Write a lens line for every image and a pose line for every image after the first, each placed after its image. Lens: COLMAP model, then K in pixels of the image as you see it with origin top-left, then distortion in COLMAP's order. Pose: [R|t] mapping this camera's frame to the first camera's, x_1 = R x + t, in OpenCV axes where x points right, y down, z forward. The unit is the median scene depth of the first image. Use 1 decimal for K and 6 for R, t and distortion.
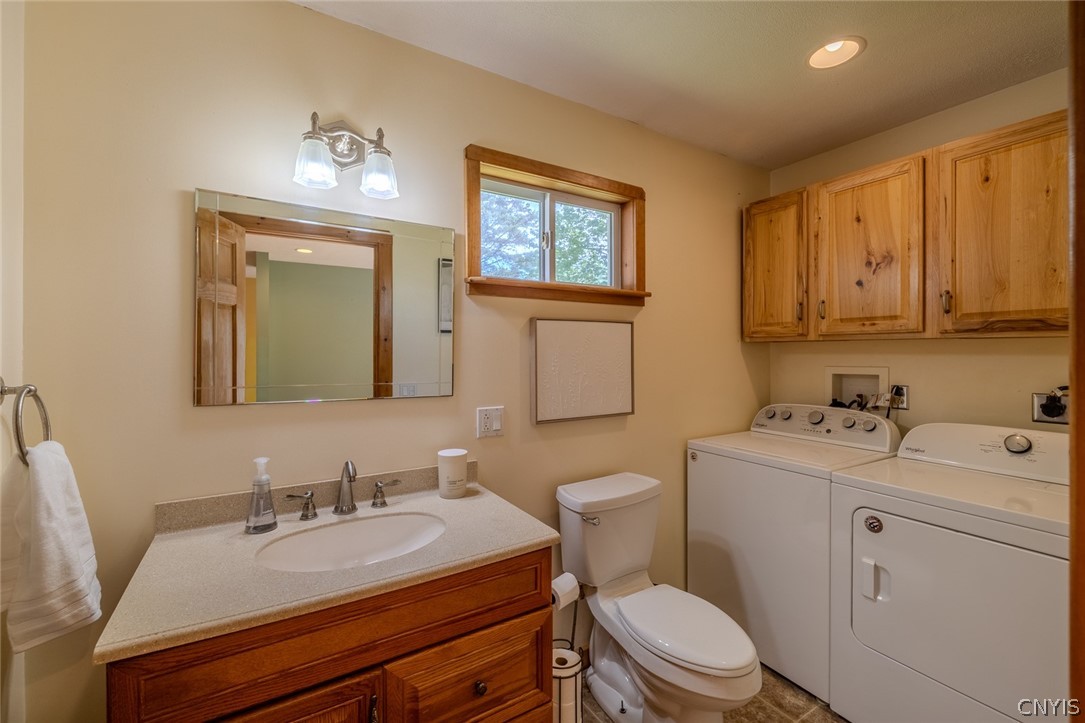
lens RADIAL K [[457.2, 0, 537.8], [0, 457.2, 352.8], [0, 0, 1]] dist [0.002249, 0.000456]
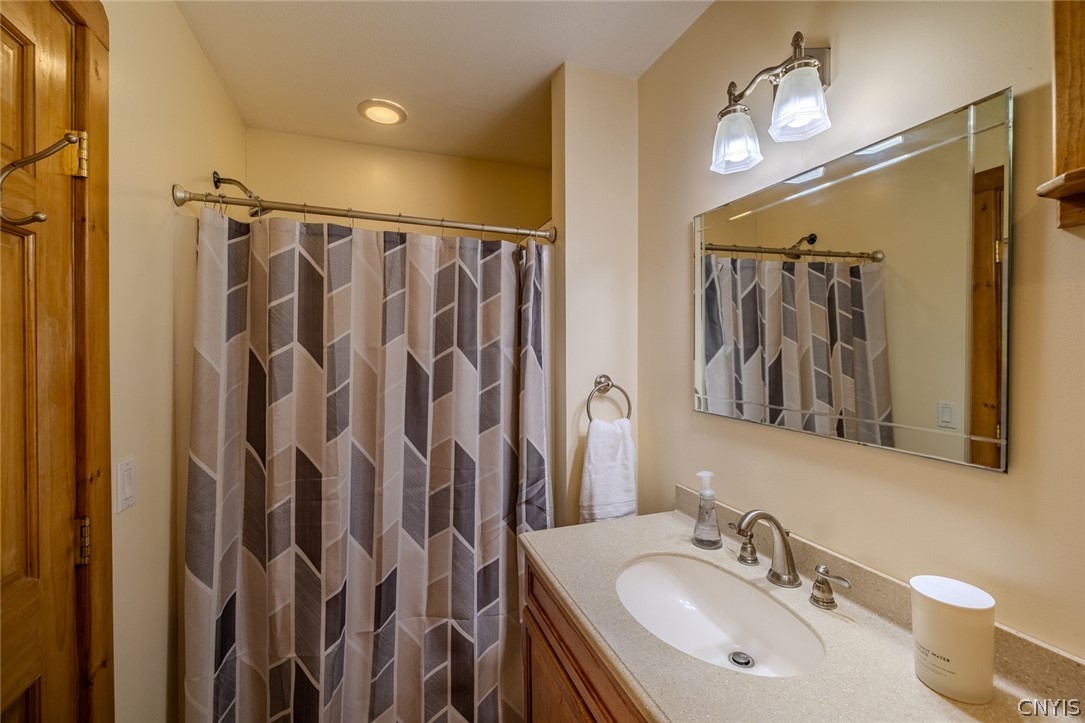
lens RADIAL K [[457.2, 0, 537.8], [0, 457.2, 352.8], [0, 0, 1]] dist [0.002249, 0.000456]
pose [[-0.201577, 0.004139, -0.979464, 0.417541], [0.002581, 0.999990, 0.003694, -0.028408], [0.979469, -0.001783, -0.201586, 0.821839]]
